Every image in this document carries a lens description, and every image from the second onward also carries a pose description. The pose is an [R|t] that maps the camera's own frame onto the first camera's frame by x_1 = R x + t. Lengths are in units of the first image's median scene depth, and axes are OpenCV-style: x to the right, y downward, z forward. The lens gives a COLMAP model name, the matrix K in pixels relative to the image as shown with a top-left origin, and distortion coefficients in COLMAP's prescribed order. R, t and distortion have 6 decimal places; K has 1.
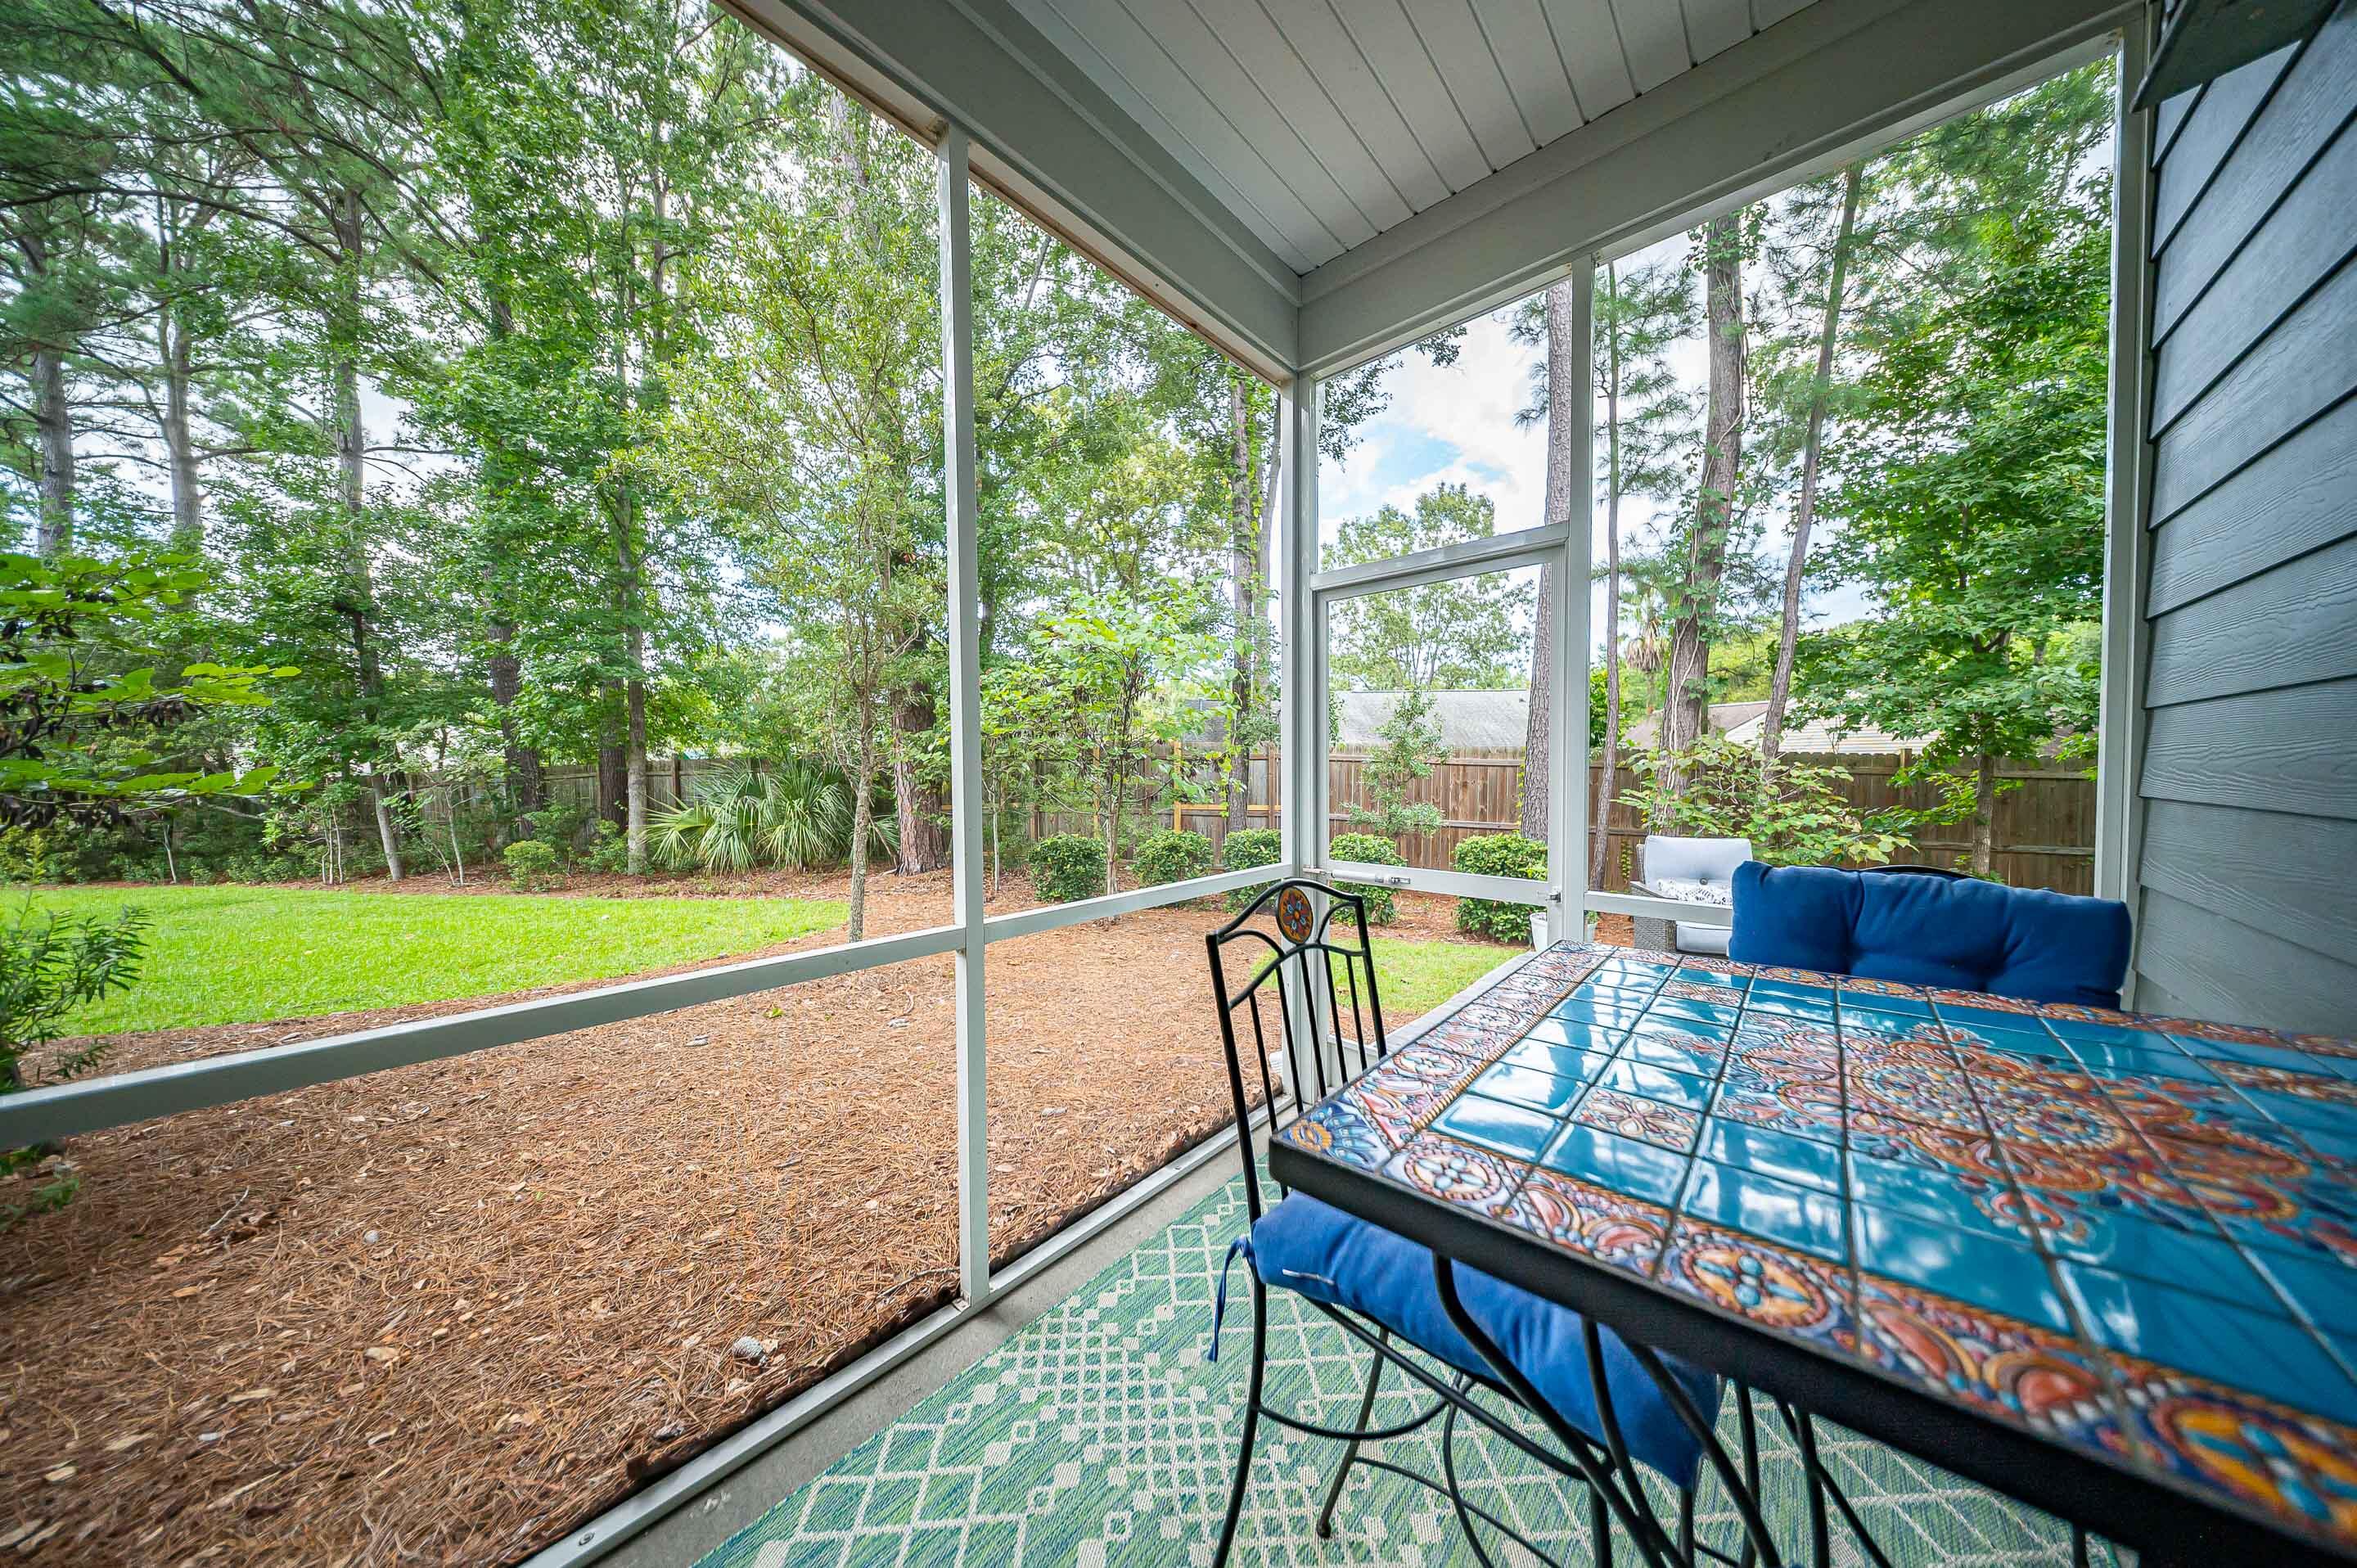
lens RADIAL K [[728.0, 0, 1178.5], [0, 728.0, 784.0], [0, 0, 1]] dist [0.006232, -0.003613]
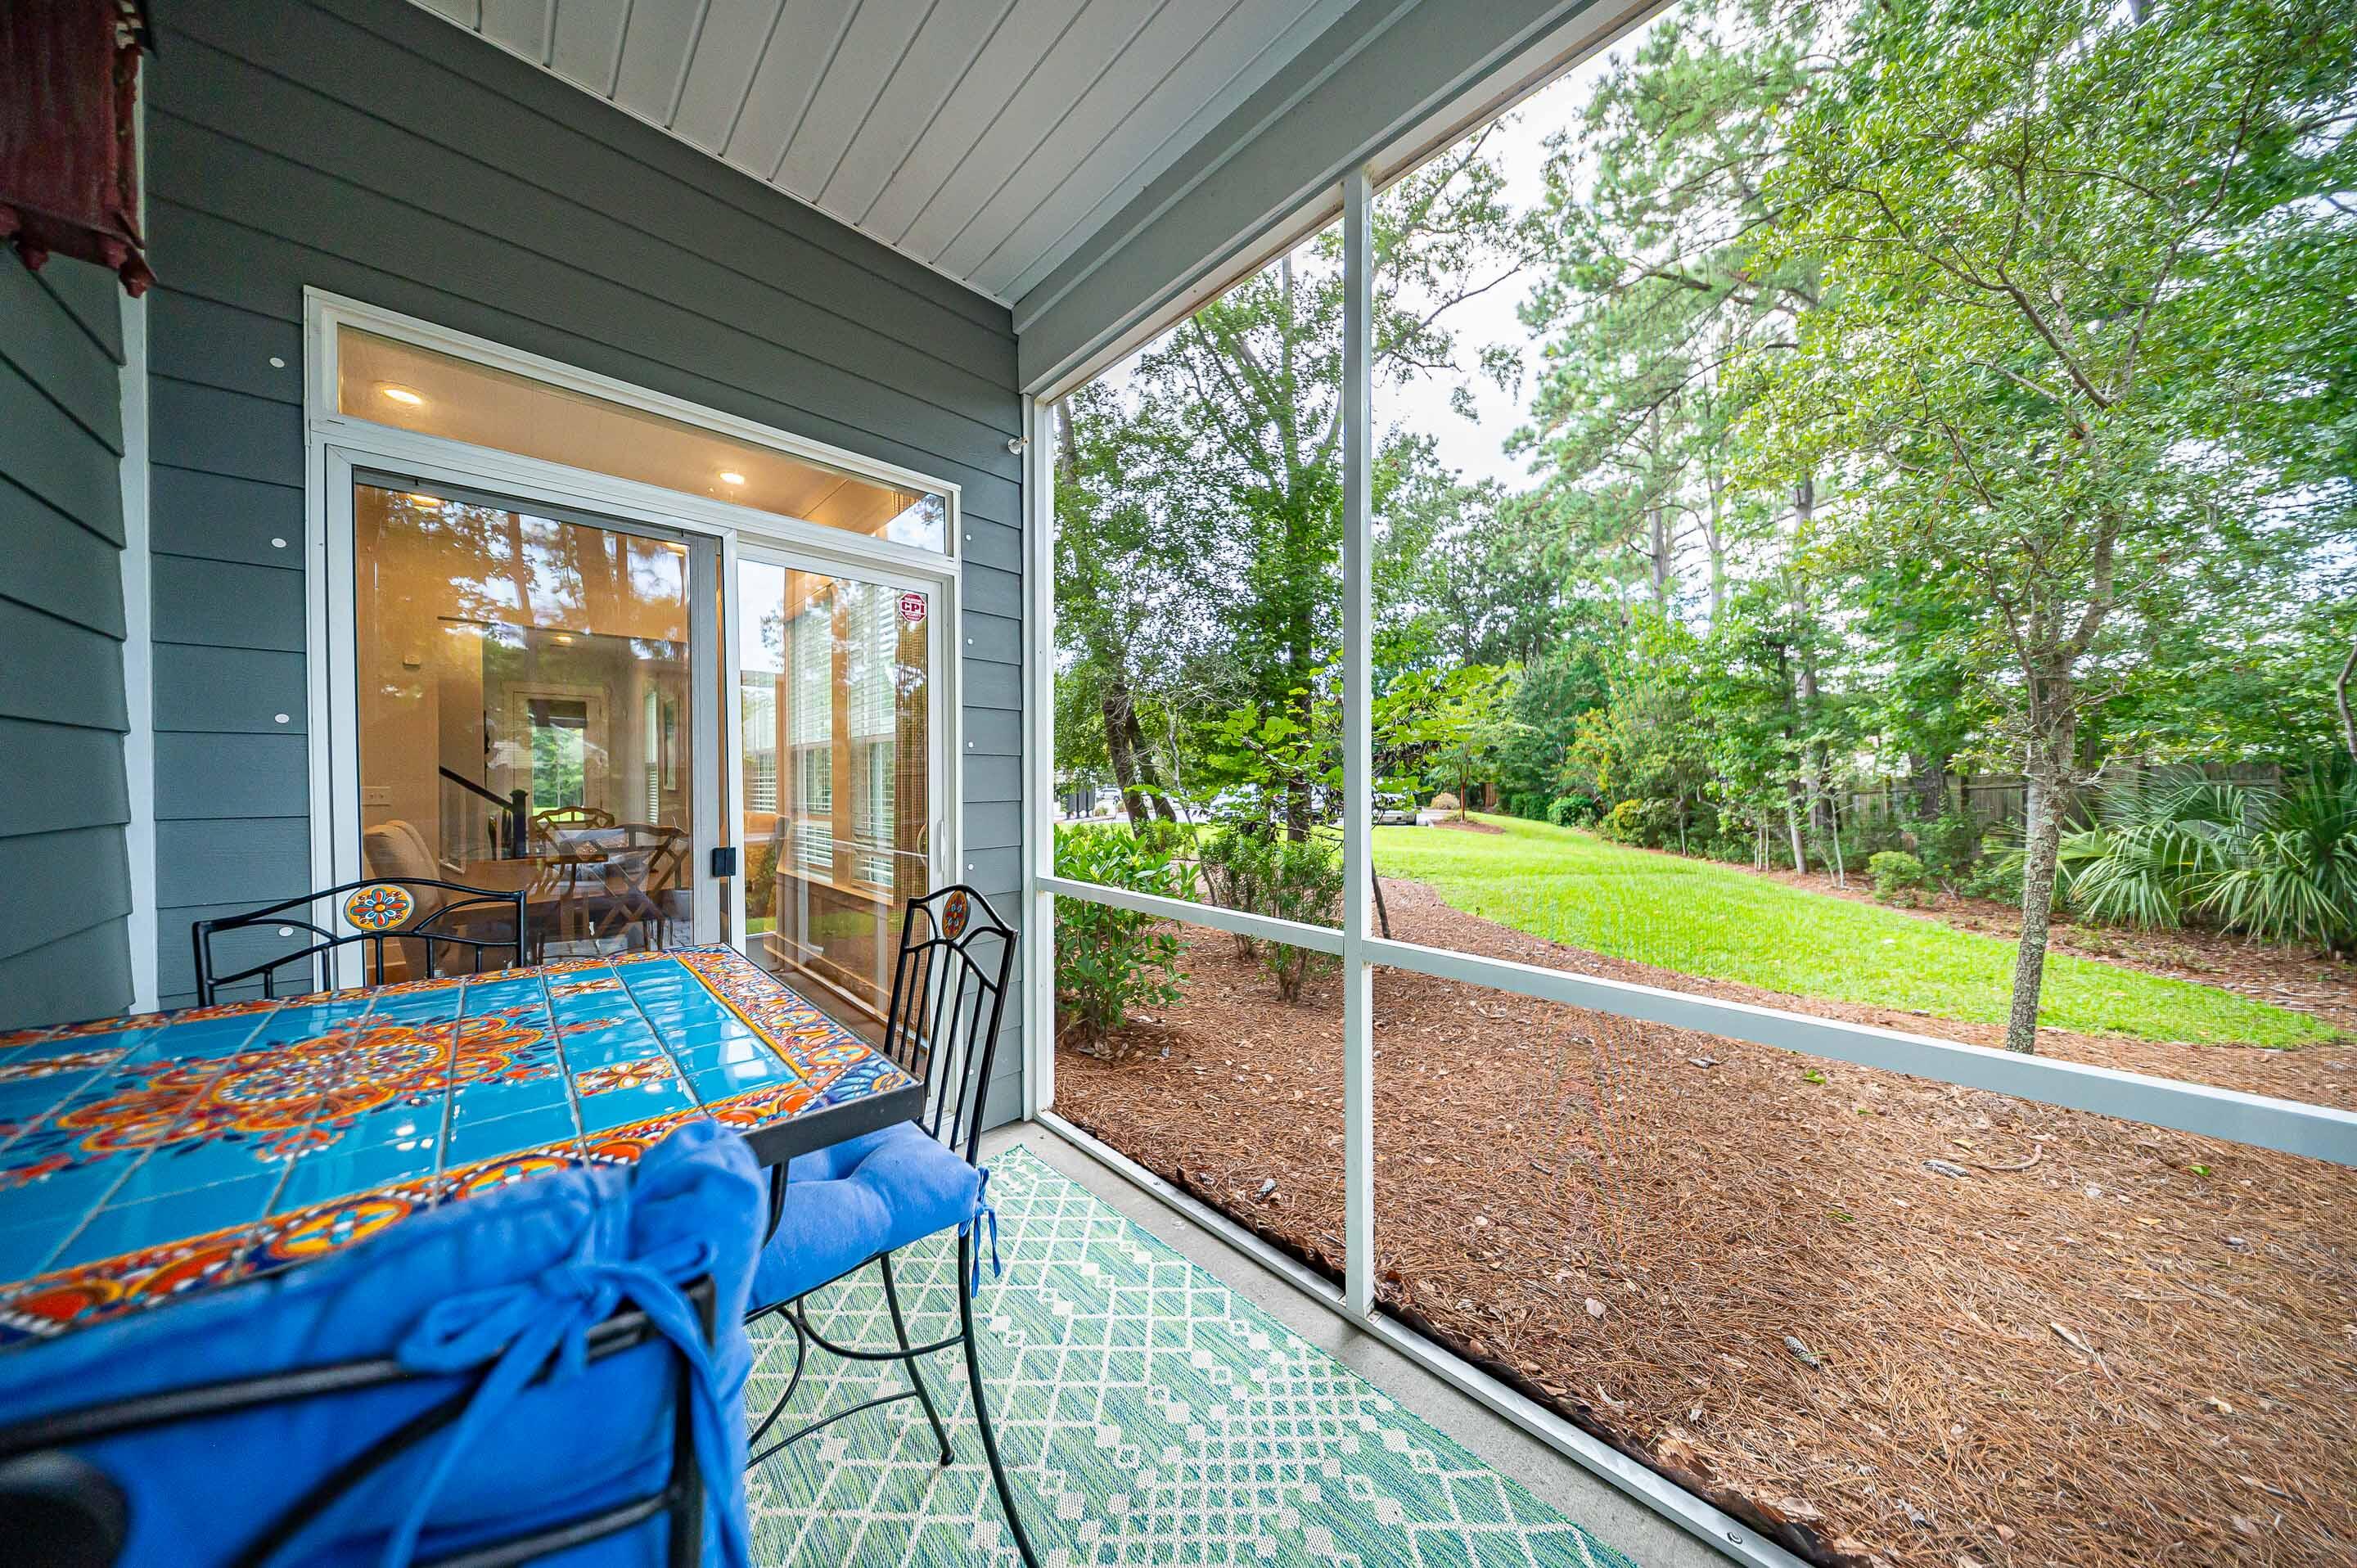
lens RADIAL K [[702.3, 0, 1177.7], [0, 702.3, 783.2], [0, 0, 1]] dist [0.008250, -0.004137]
pose [[-0.073155, 0.015476, -0.997201, 0.609115], [-0.025774, 0.999516, 0.017403, -0.029087], [0.996987, 0.026975, -0.072721, 0.698527]]
